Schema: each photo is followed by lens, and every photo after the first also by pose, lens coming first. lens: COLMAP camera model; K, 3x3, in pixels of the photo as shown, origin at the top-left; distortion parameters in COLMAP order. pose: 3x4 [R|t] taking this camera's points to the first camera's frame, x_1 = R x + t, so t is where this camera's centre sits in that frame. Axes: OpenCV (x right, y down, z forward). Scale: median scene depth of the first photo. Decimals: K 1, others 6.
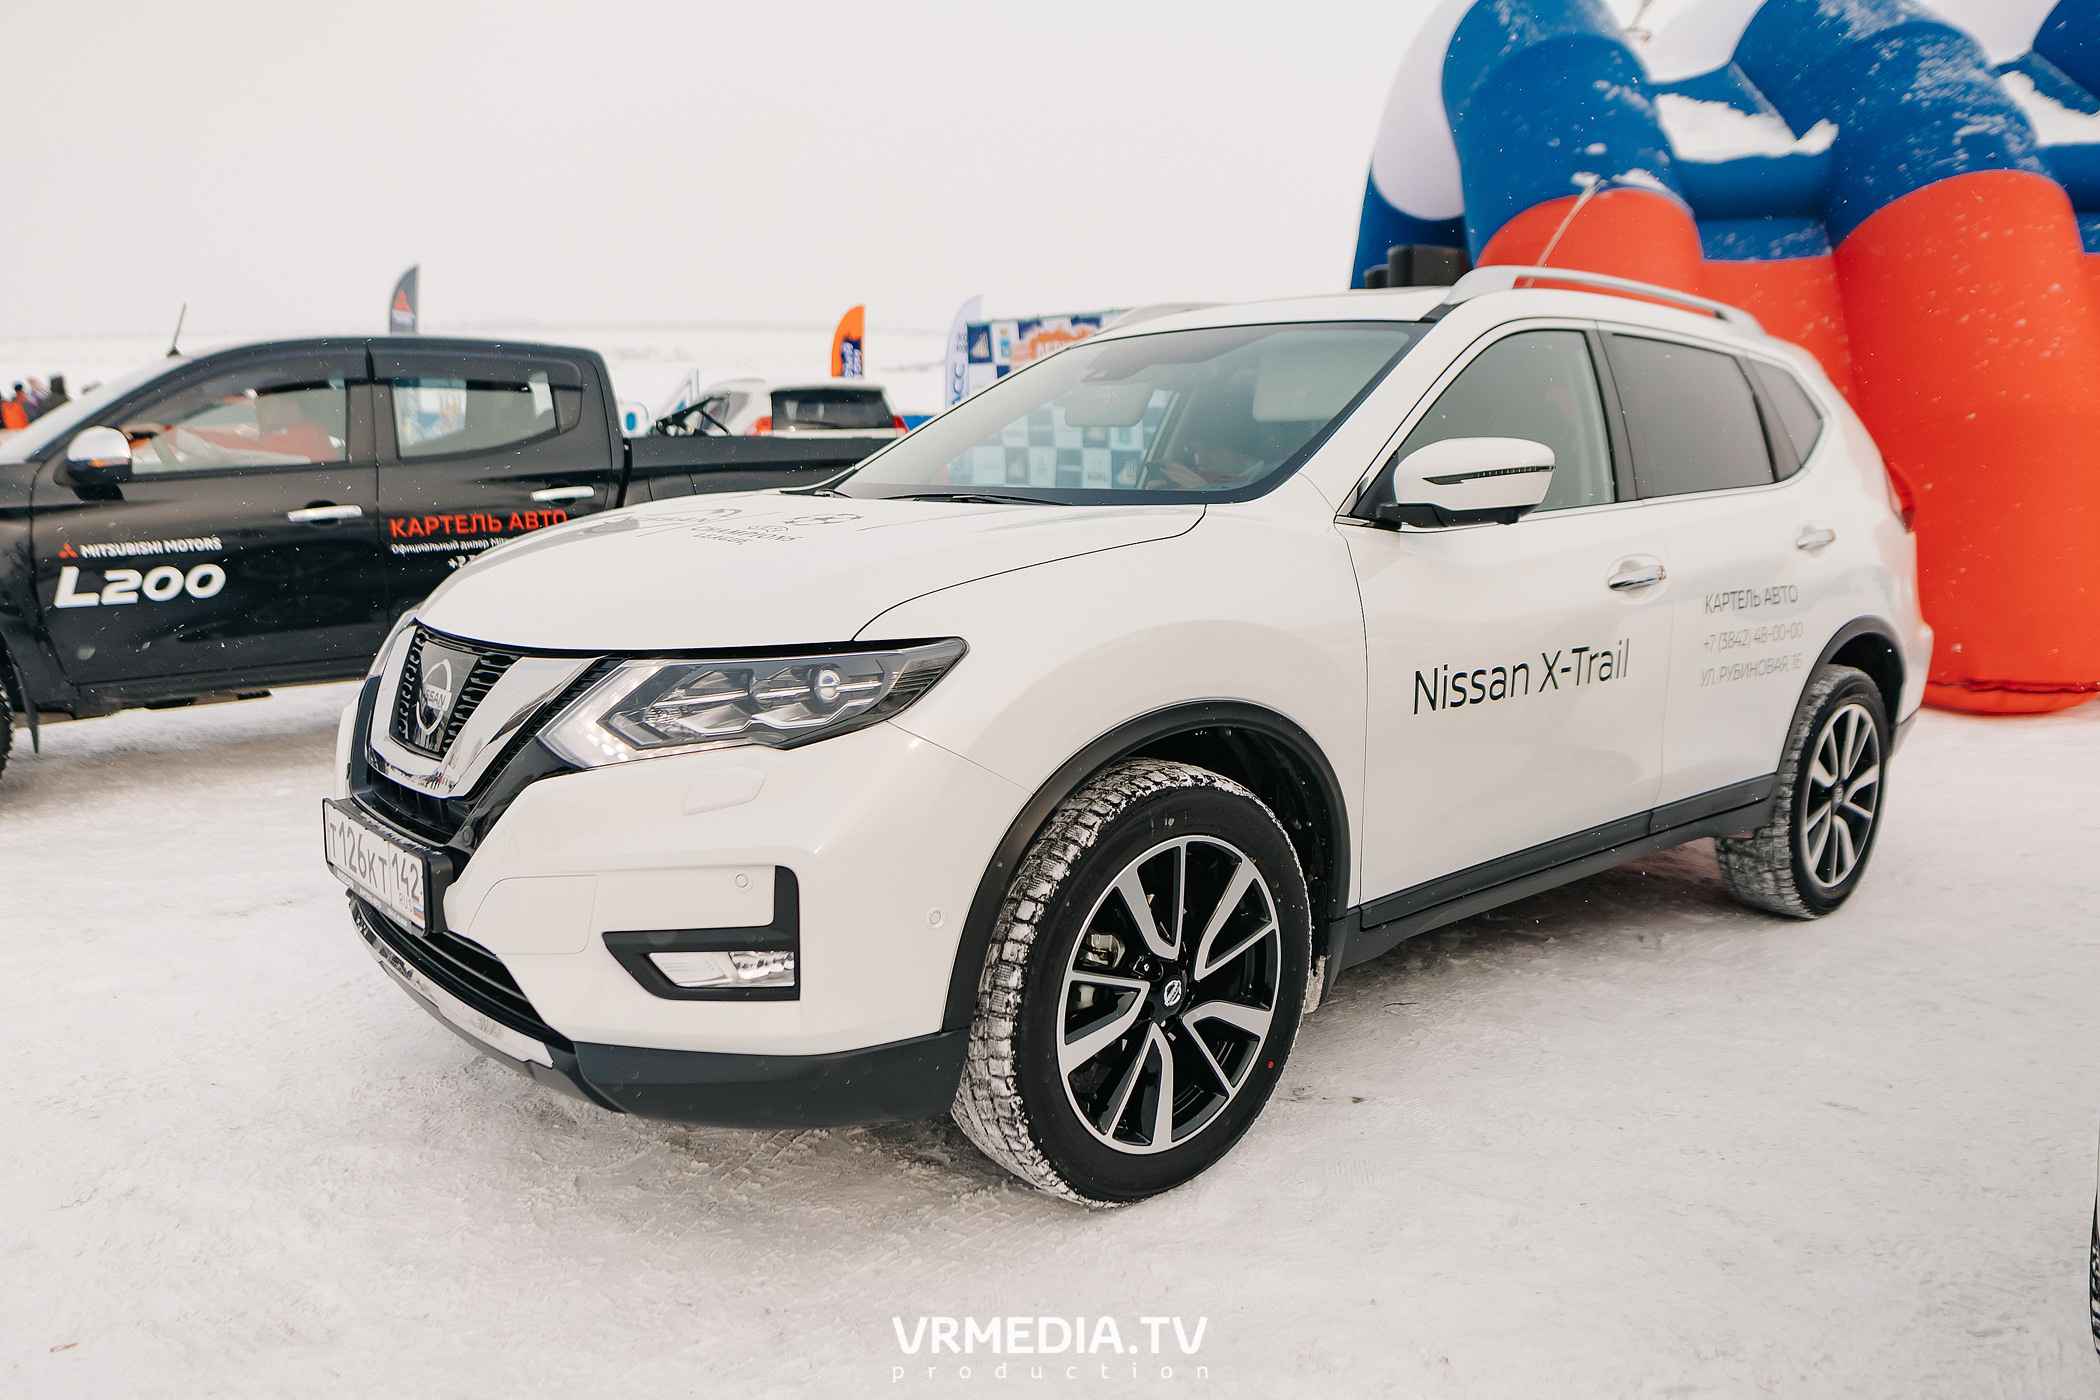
lens RADIAL K [[1194.1, 0, 1050.0], [0, 1194.1, 700.0], [0, 0, 1]] dist [-0.002784, -0.000274]
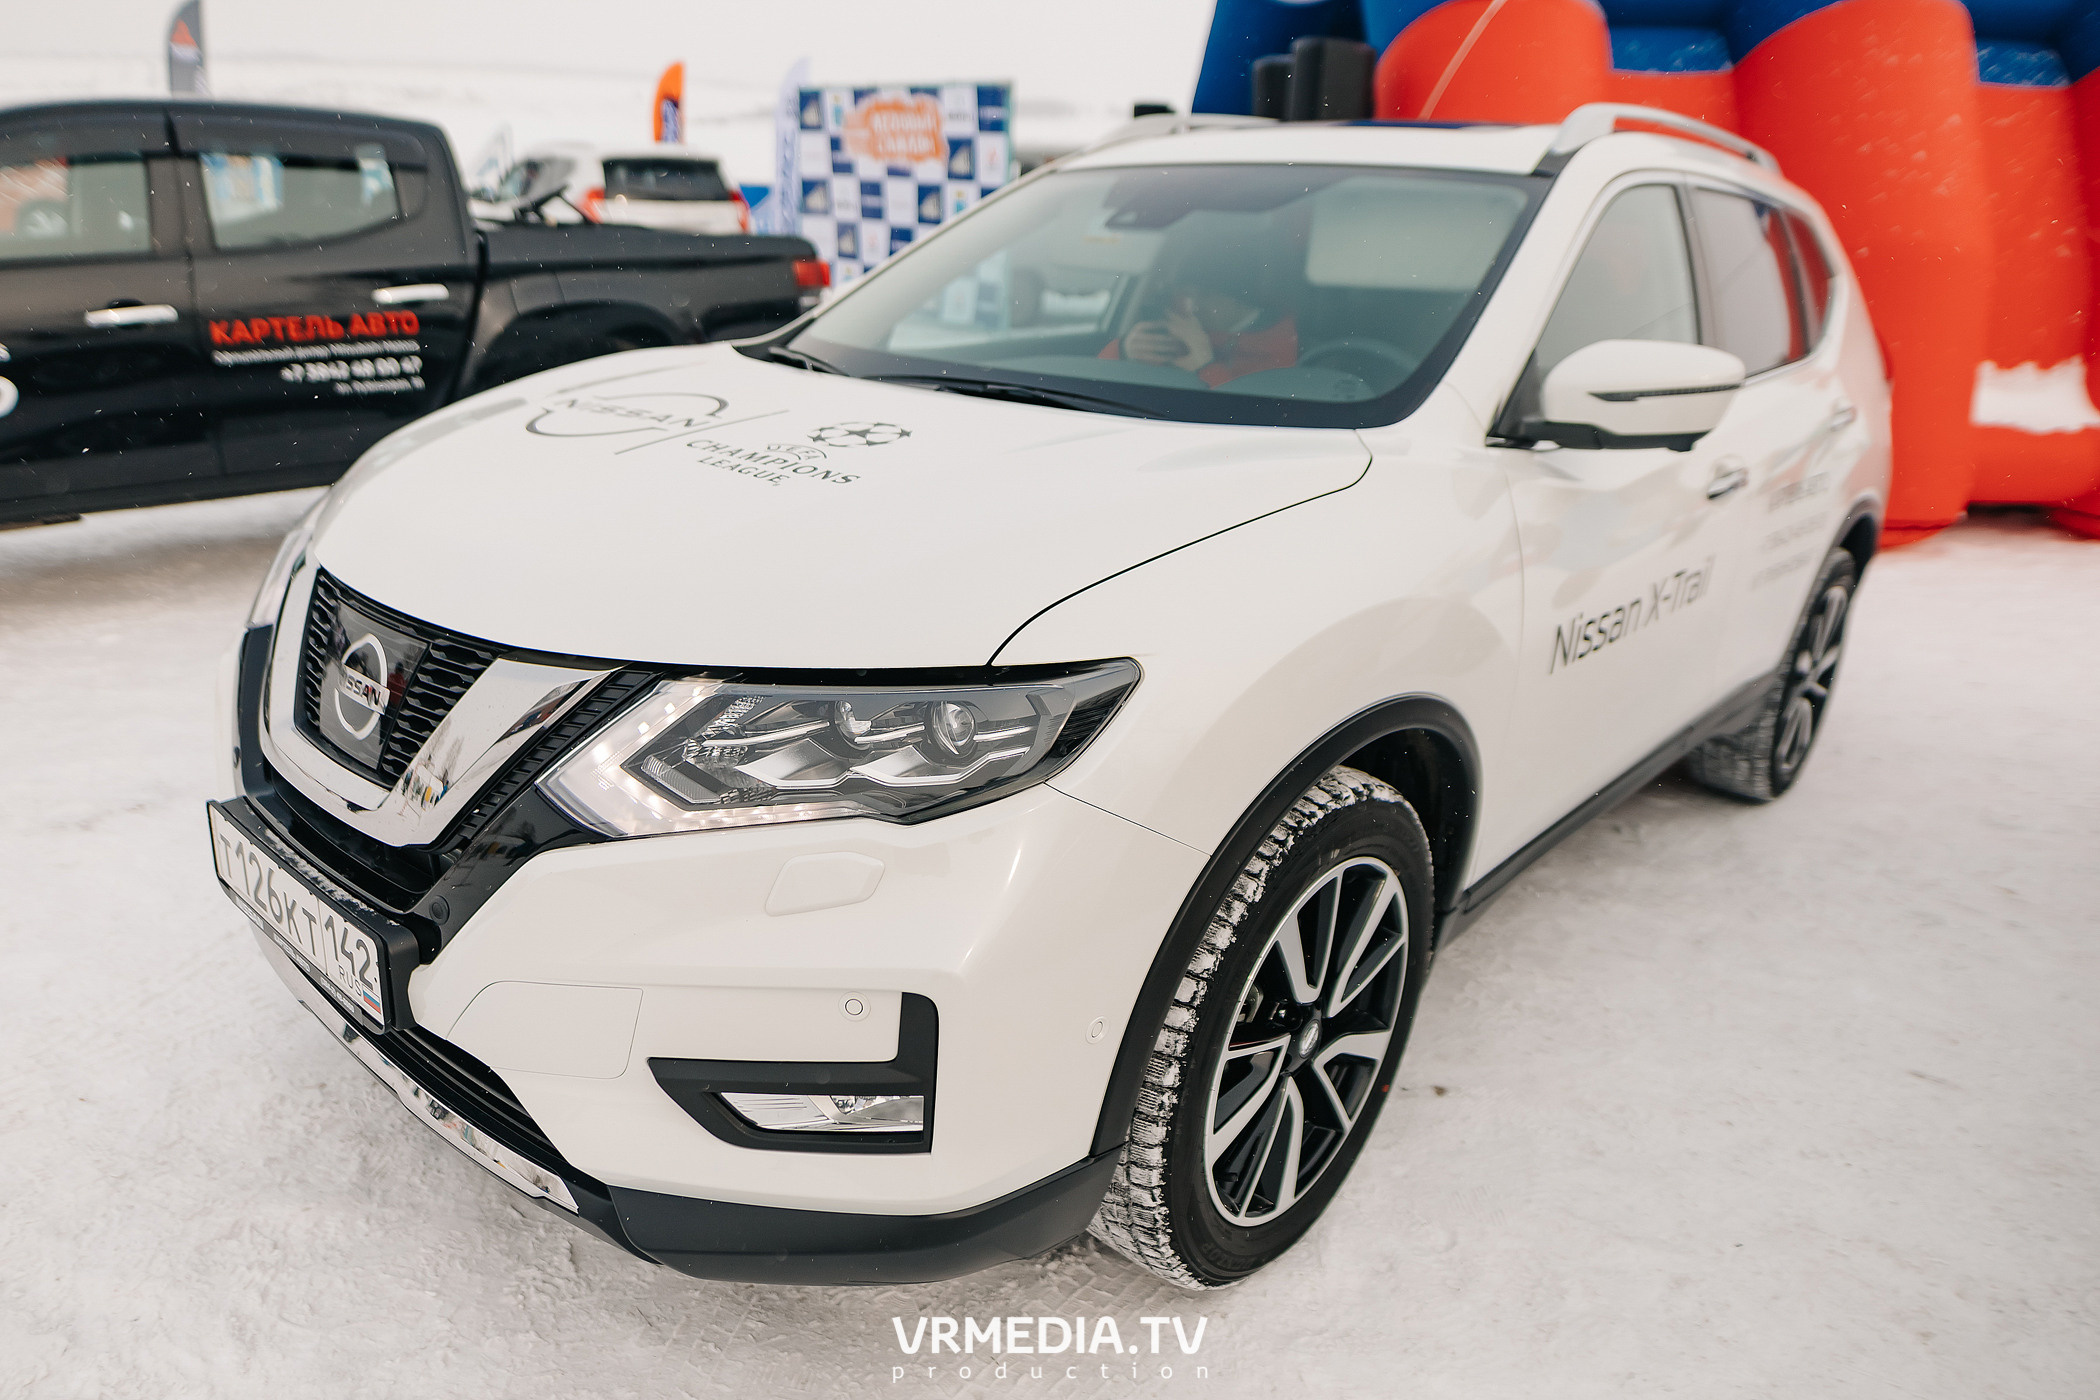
lens RADIAL K [[1217.0, 0, 1050.0], [0, 1217.0, 700.0], [0, 0, 1]] dist [-0.006495, -0.001428]
pose [[0.995661, 0.003506, 0.092985, -0.148549], [-0.017012, 0.989306, 0.144856, -0.102679], [-0.091482, -0.145810, 0.985074, 0.201697]]
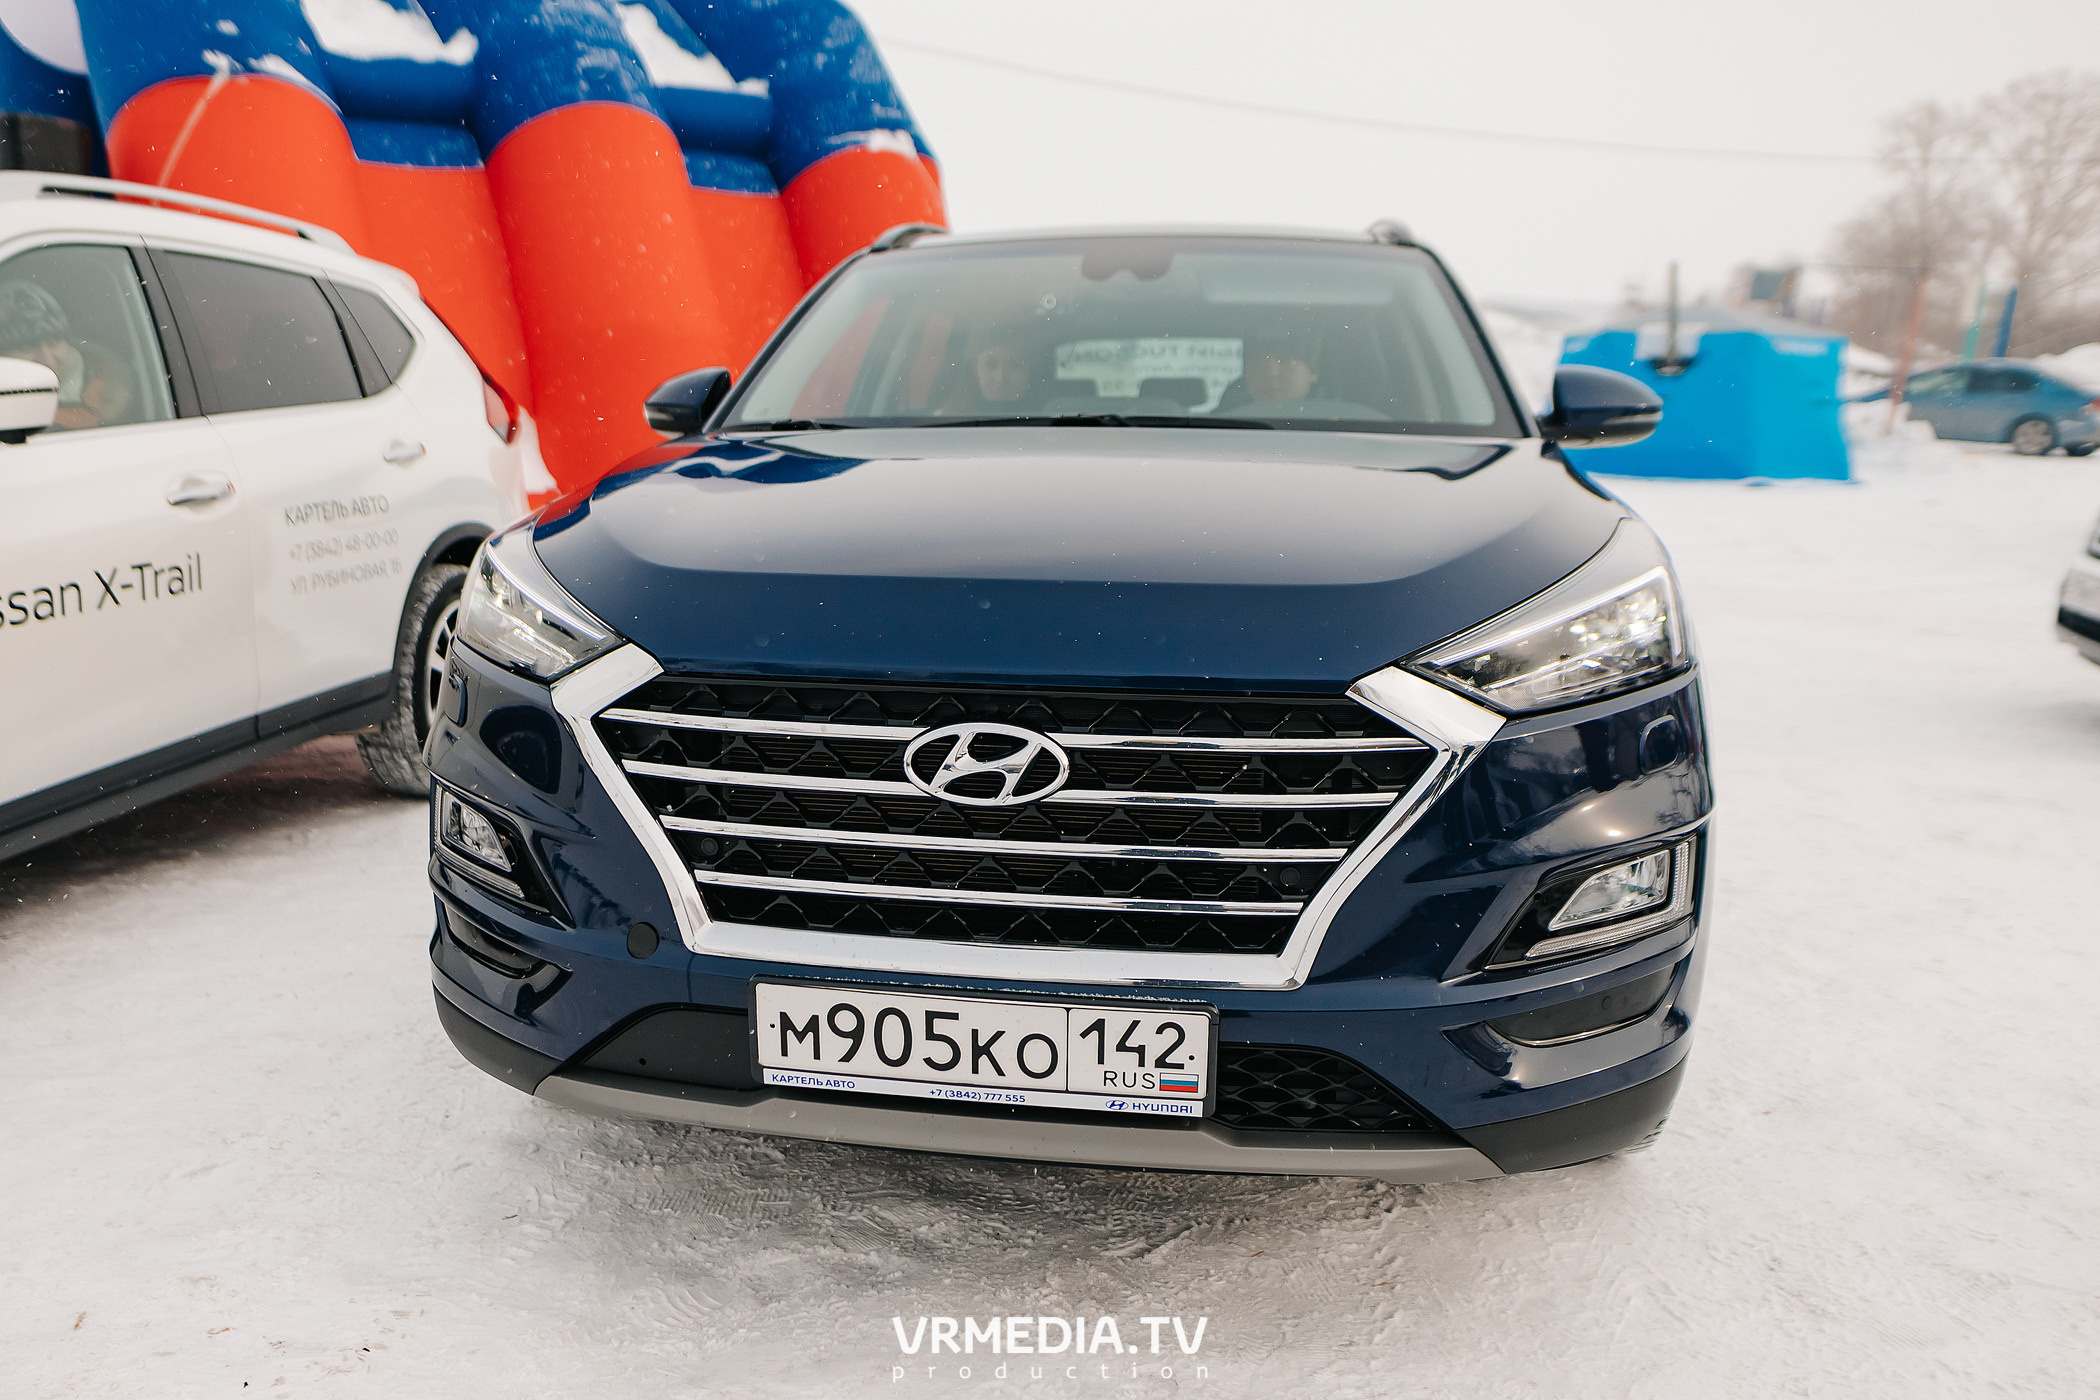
lens RADIAL K [[1580.5, 0, 1049.8], [0, 1580.5, 767.6], [0, 0, 1]] dist [-0.004207, -0.000441]
pose [[0.787256, -0.139730, 0.600586, 0.359142], [0.096181, 0.989892, 0.104229, 0.106537], [-0.609080, -0.024290, 0.792737, -0.942942]]
